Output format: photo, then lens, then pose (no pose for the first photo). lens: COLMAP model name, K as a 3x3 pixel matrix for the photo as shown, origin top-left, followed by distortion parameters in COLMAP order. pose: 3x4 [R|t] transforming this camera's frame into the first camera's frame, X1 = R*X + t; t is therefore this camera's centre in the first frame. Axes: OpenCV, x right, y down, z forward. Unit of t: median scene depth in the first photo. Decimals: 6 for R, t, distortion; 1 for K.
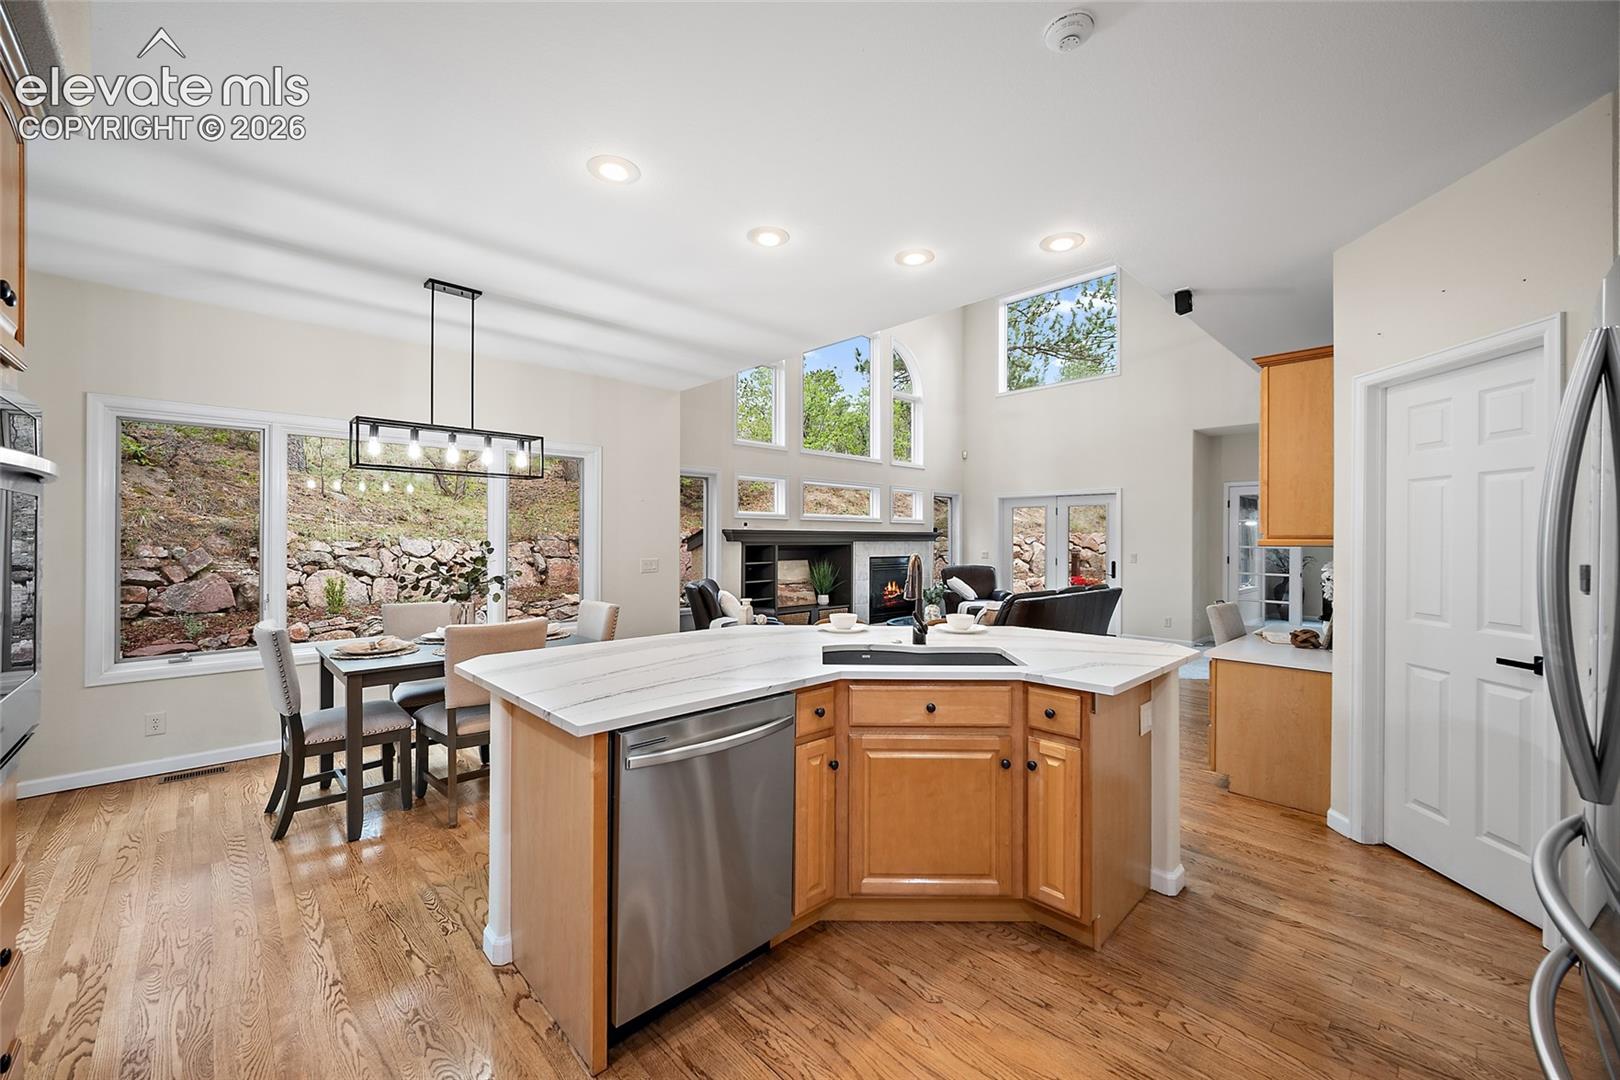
lens RADIAL K [[639.5, 0, 813.4], [0, 639.5, 539.1], [0, 0, 1]] dist [-0.005326, 0.001070]
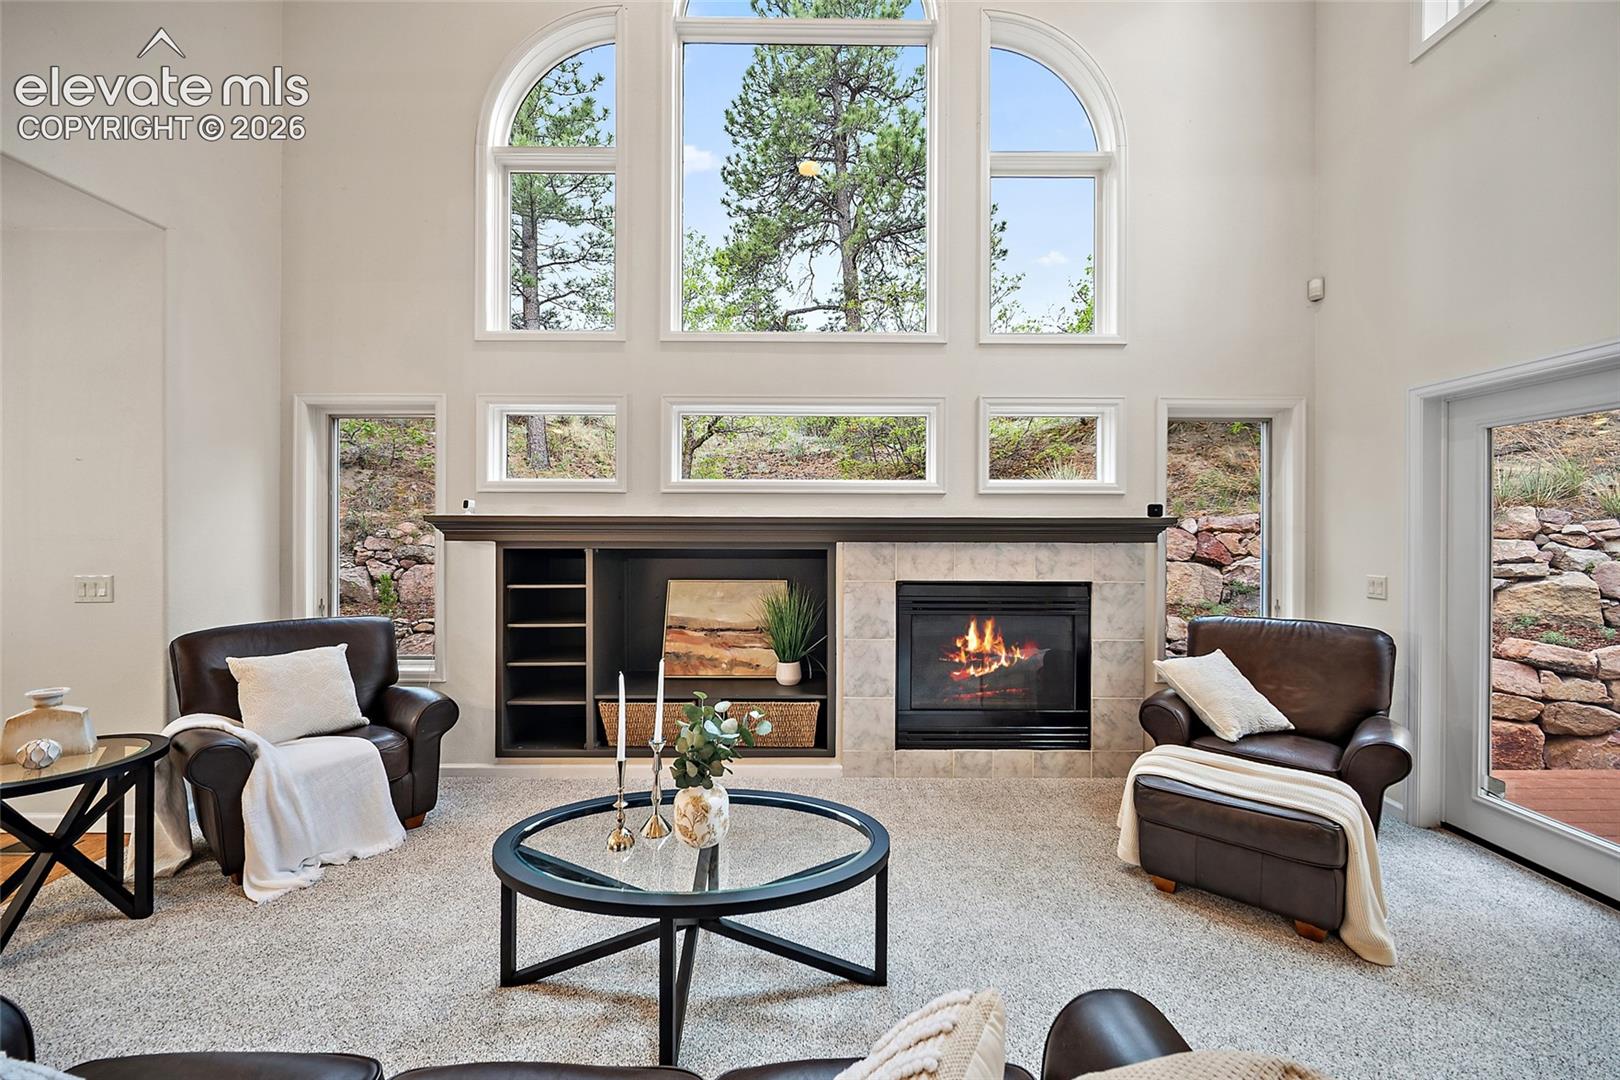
lens RADIAL K [[639.5, 0, 815.9], [0, 639.5, 534.3], [0, 0, 1]] dist [-0.005326, 0.001070]
pose [[0.727259, 0.004079, -0.686351, 0.335768], [-0.002223, 0.999991, 0.003588, -0.002763], [0.686359, -0.001084, 0.727262, 0.695703]]
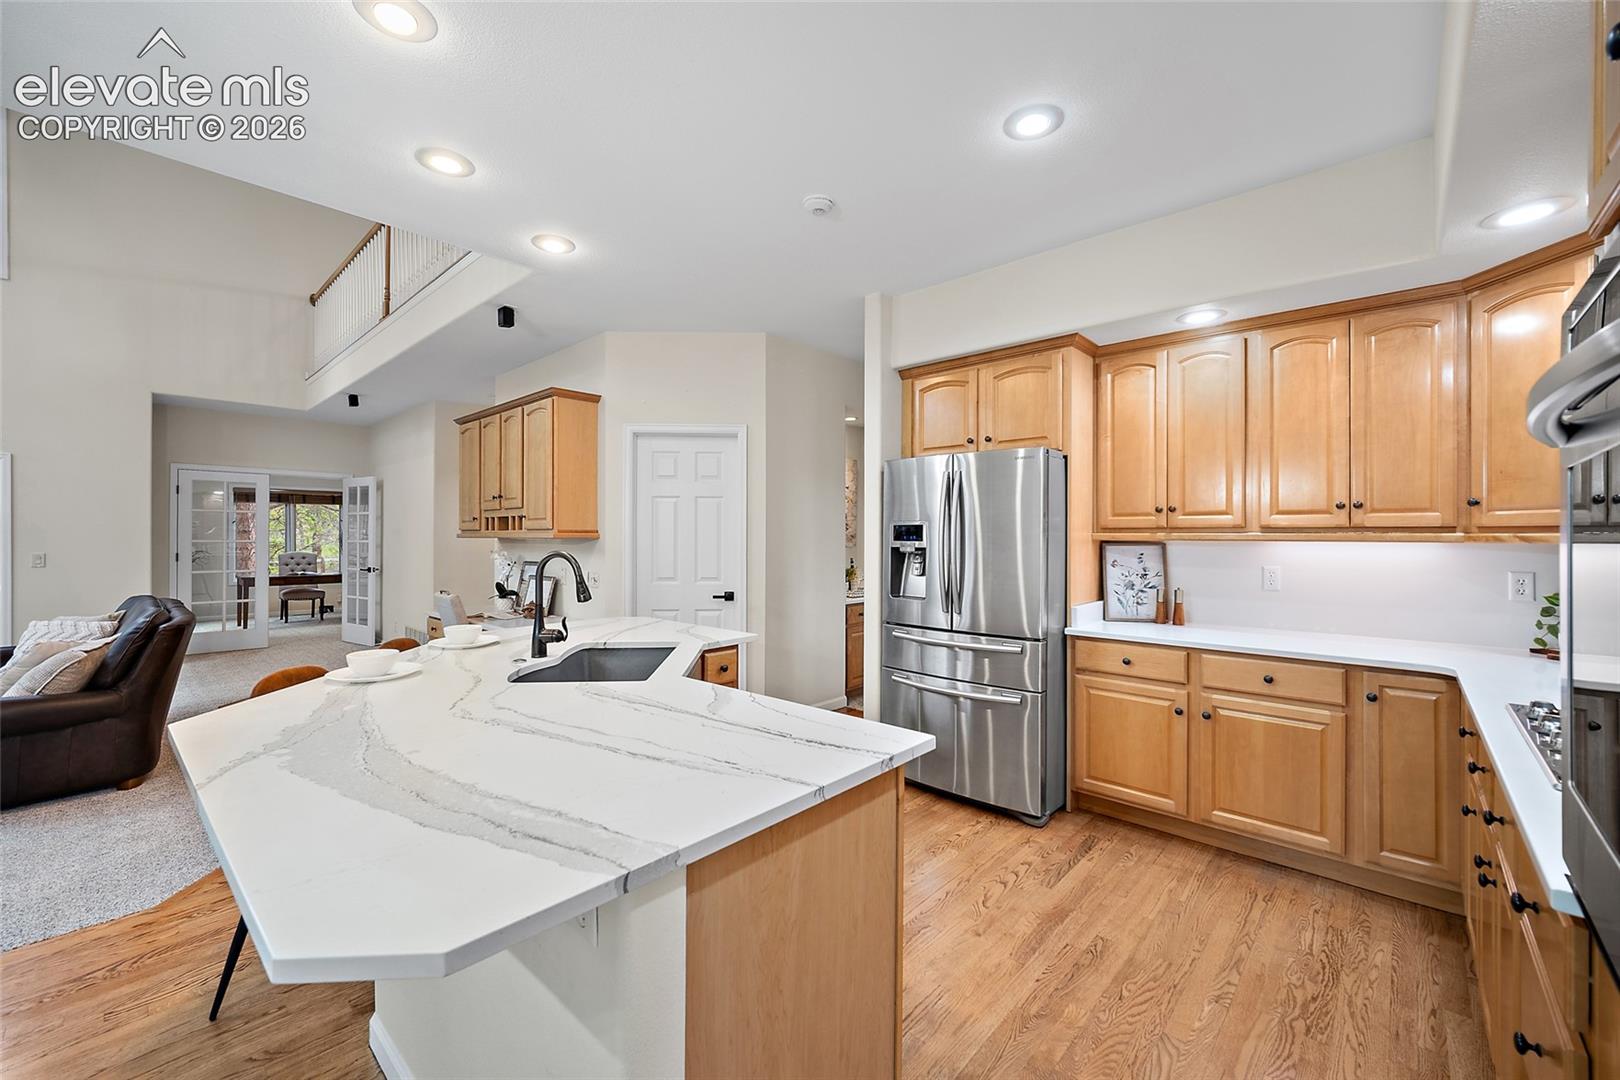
lens RADIAL K [[639.5, 0, 825.8], [0, 639.5, 543.6], [0, 0, 1]] dist [-0.005326, 0.001070]
pose [[-0.075853, -0.021133, 0.996895, -0.234469], [-0.000057, 0.999775, 0.021190, -0.002294], [-0.997119, 0.001551, -0.075838, 0.221305]]
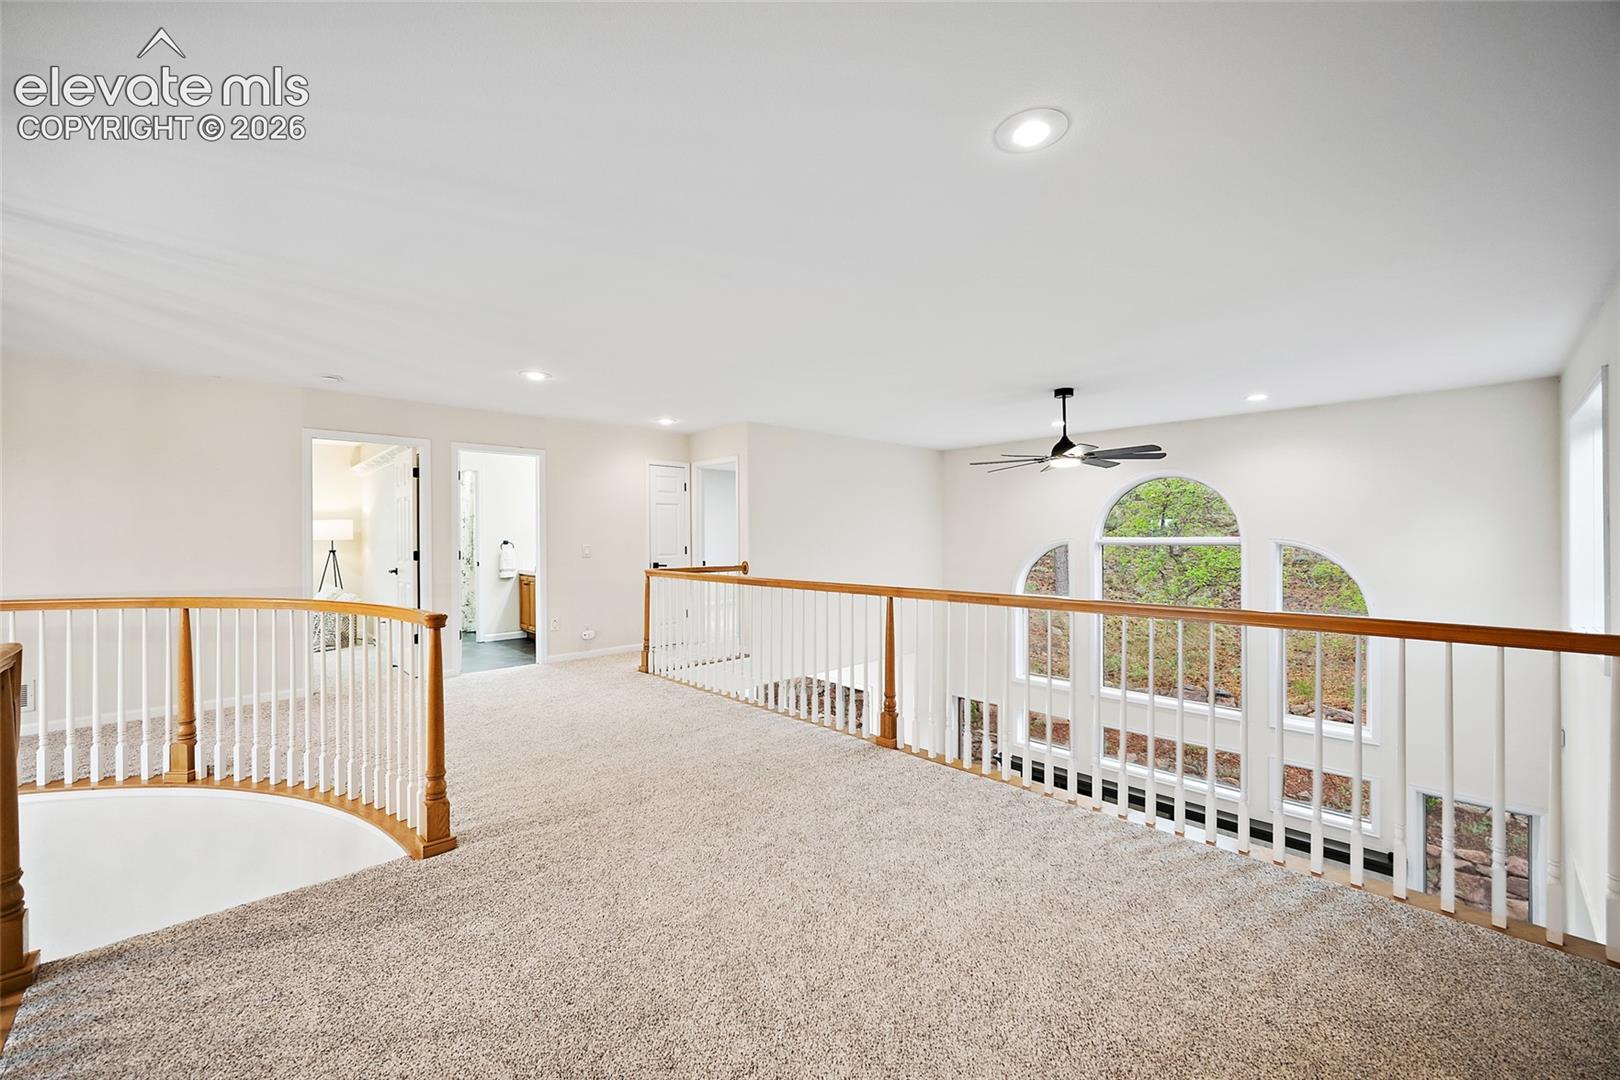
lens RADIAL K [[639.5, 0, 816.8], [0, 639.5, 530.5], [0, 0, 1]] dist [-0.005326, 0.001070]
pose [[-0.001681, -0.007971, -0.999967, 0.866454], [0.005978, 0.999950, -0.007981, -0.346913], [0.999981, -0.005991, -0.001634, 0.550436]]
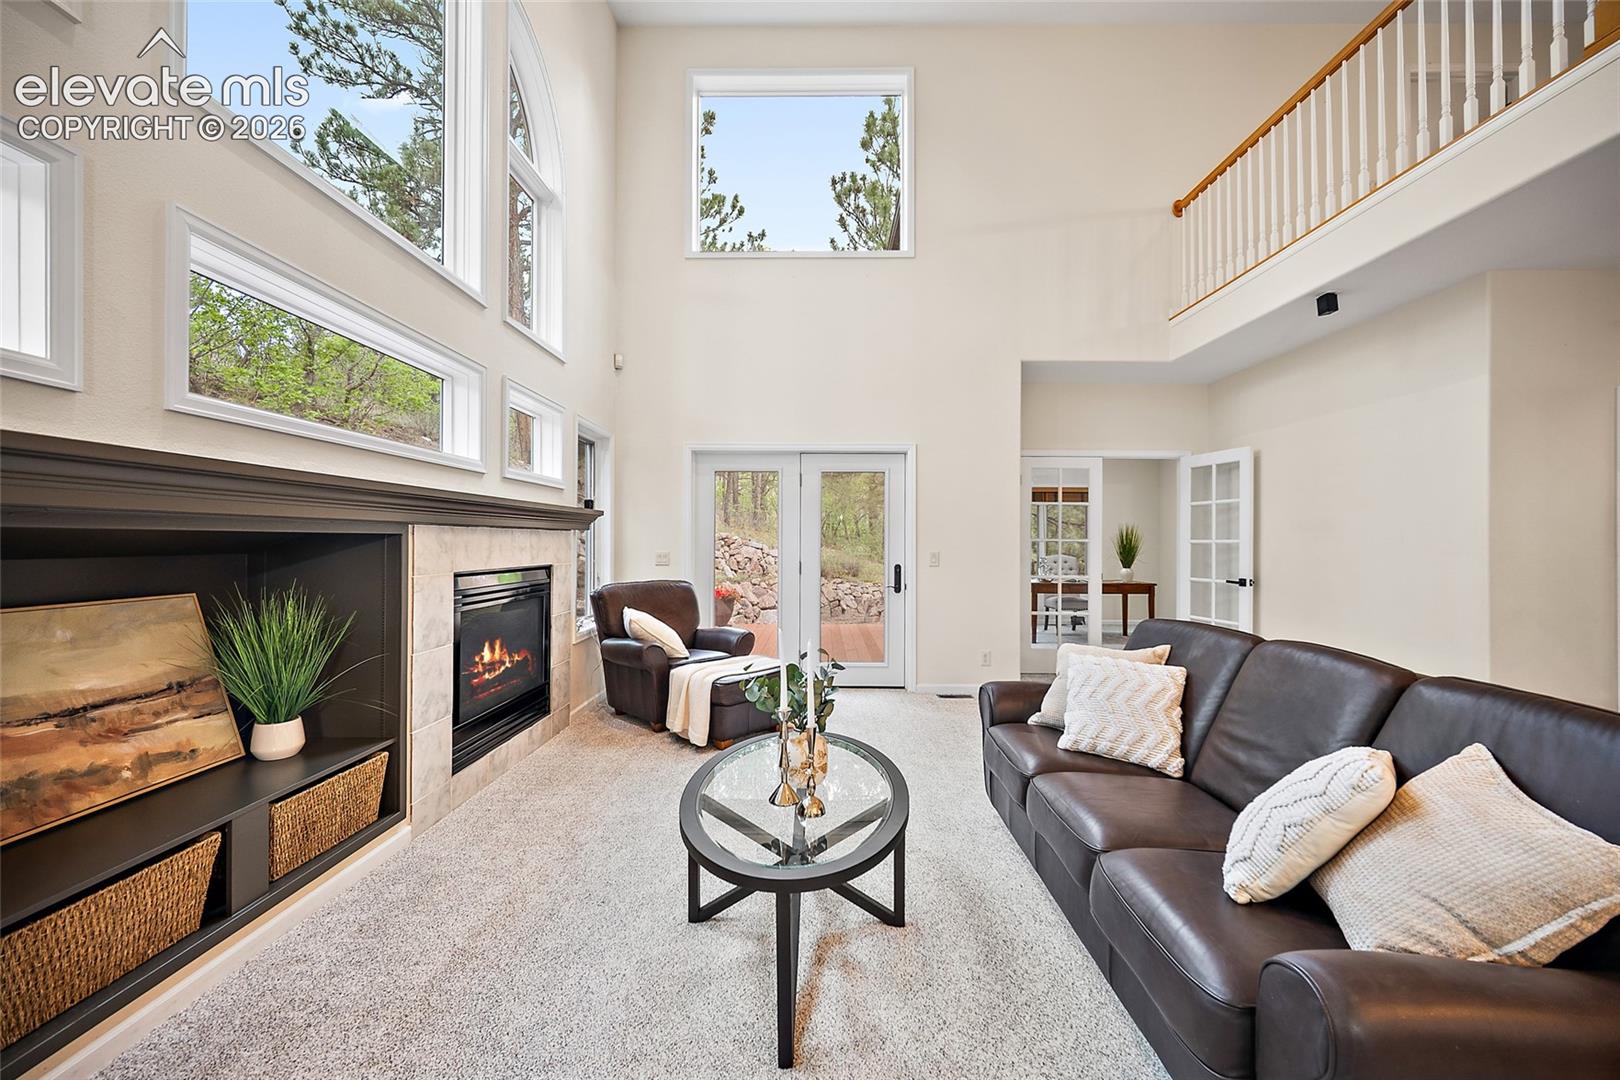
lens RADIAL K [[639.5, 0, 814.1], [0, 639.5, 539.2], [0, 0, 1]] dist [-0.005326, 0.001070]
pose [[0.699447, -0.000636, 0.714684, -0.018662], [0.002227, 0.999997, -0.001290, 0.011515], [-0.714681, 0.002494, 0.699446, 0.654122]]
